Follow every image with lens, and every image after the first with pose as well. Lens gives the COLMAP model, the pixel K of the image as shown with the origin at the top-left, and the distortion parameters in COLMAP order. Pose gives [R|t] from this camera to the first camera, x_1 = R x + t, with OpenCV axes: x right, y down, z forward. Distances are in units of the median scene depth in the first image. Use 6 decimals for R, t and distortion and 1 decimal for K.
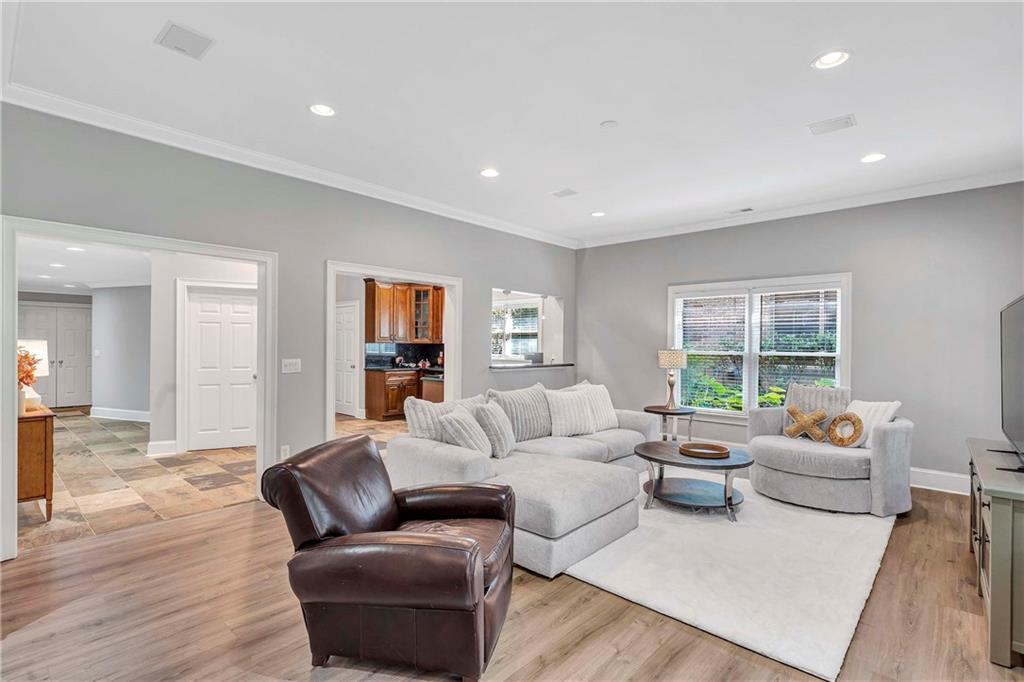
lens RADIAL K [[501.7, 0, 512.8], [0, 501.7, 344.7], [0, 0, 1]] dist [0.000969, 0.000147]
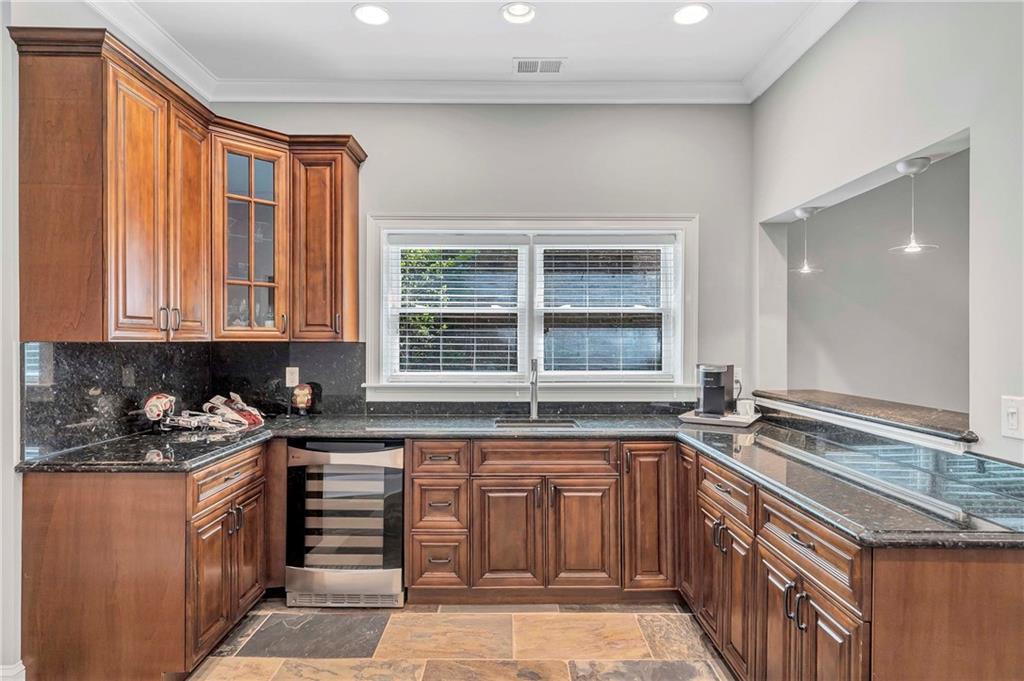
lens RADIAL K [[561.6, 0, 512.3], [0, 561.6, 340.2], [0, 0, 1]] dist [0.013742, 0.002620]
pose [[0.743980, -0.005449, 0.668179, -0.426693], [0.000561, 0.999971, 0.007531, -0.008081], [-0.668201, -0.005229, 0.743962, 1.010940]]
